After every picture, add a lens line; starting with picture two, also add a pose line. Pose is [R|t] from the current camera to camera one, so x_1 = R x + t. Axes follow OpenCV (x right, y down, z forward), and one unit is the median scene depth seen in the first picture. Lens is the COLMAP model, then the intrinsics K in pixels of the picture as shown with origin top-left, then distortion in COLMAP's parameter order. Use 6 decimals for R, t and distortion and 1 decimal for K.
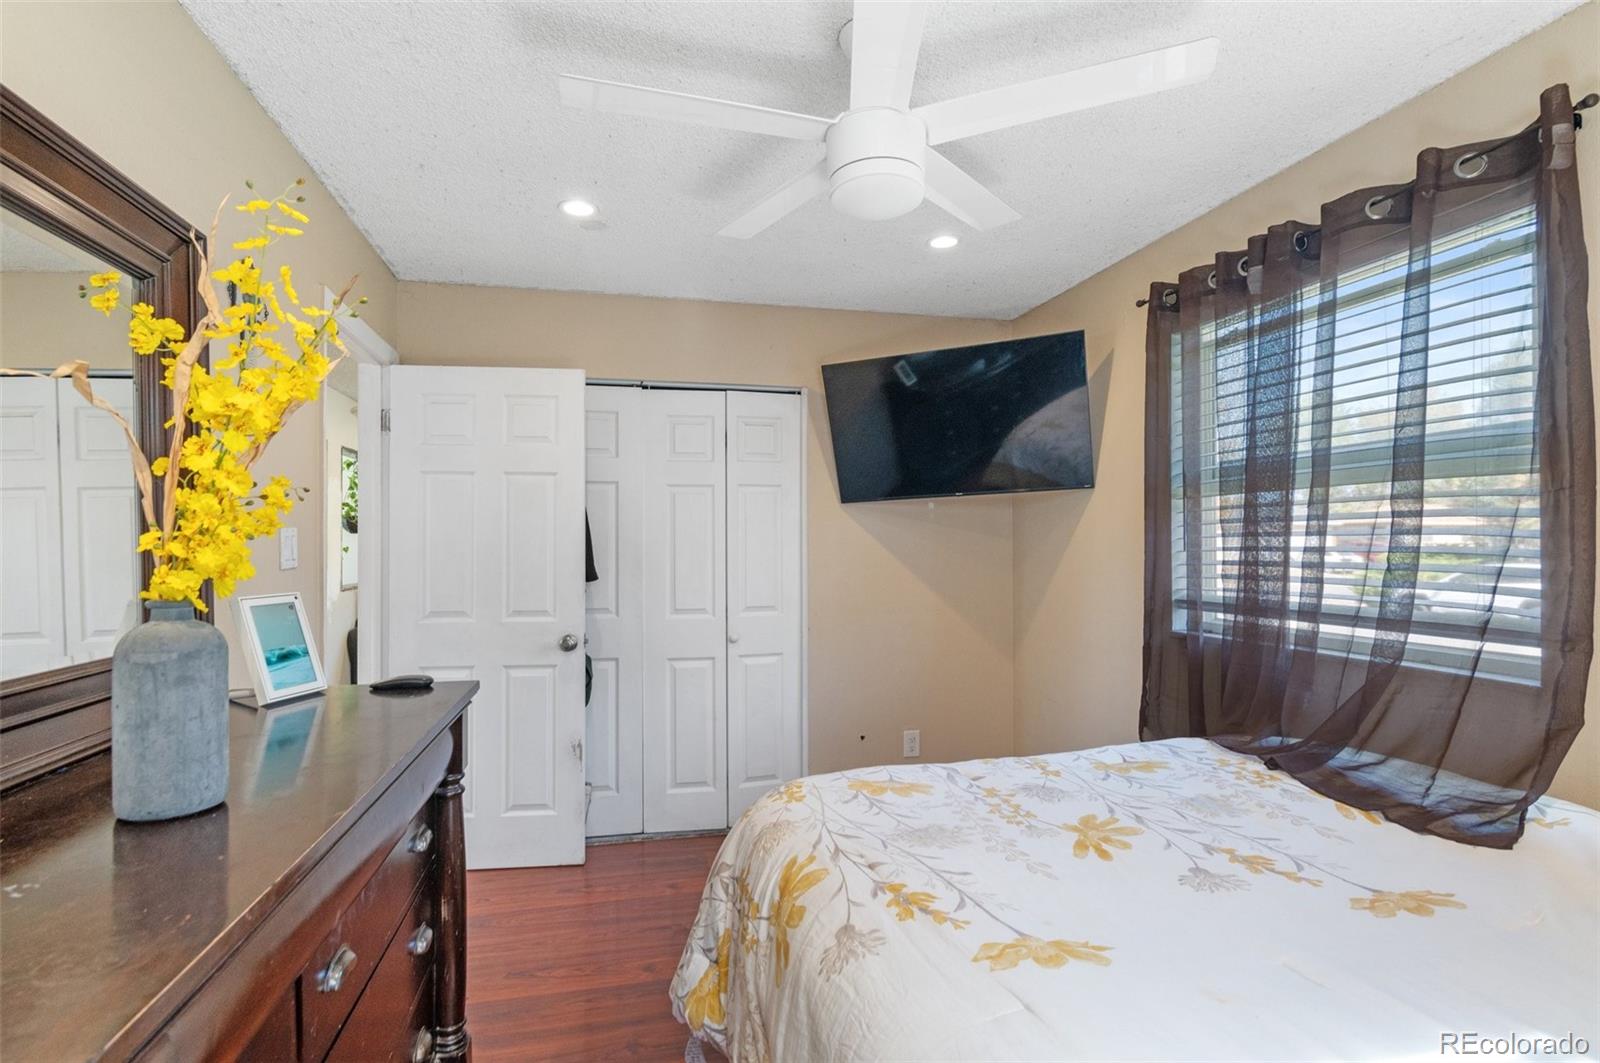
lens RADIAL K [[784.3, 0, 801.6], [0, 784.3, 538.7], [0, 0, 1]] dist [0.000343, -0.000457]
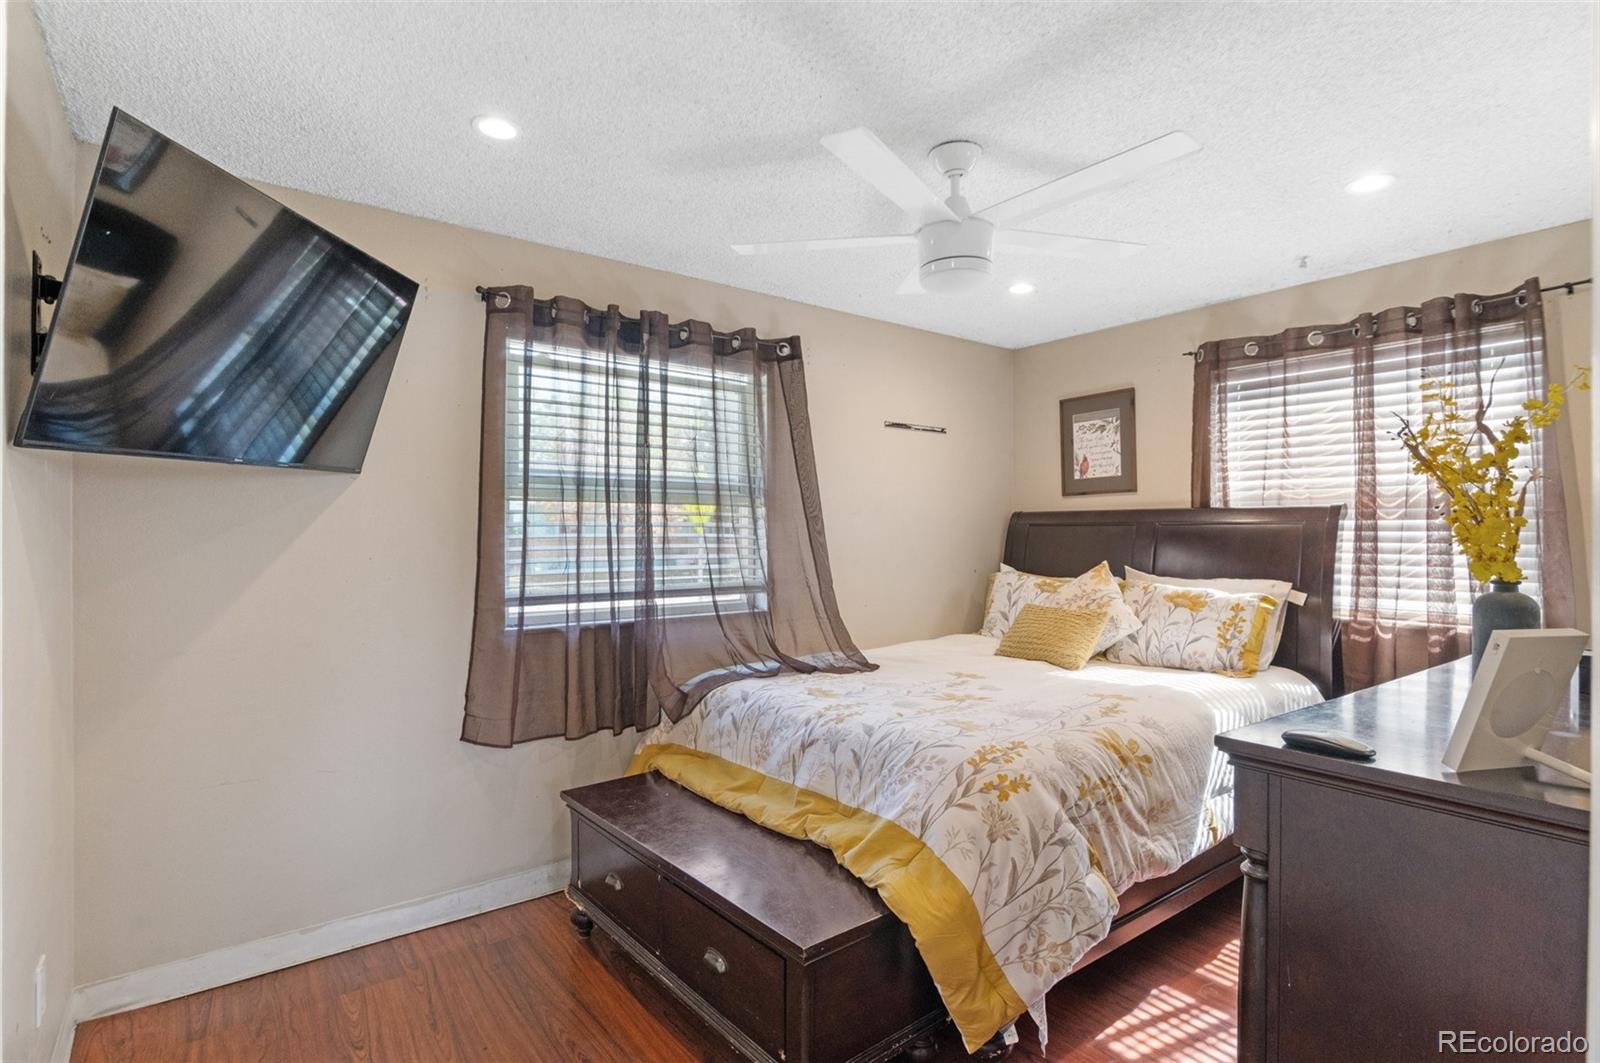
lens RADIAL K [[784.3, 0, 801.6], [0, 784.3, 538.7], [0, 0, 1]] dist [0.000343, -0.000457]
pose [[-0.404610, -0.007079, 0.914462, -0.723238], [-0.004108, 0.999974, 0.005923, -0.010069], [-0.914480, -0.001361, -0.404628, 1.288867]]
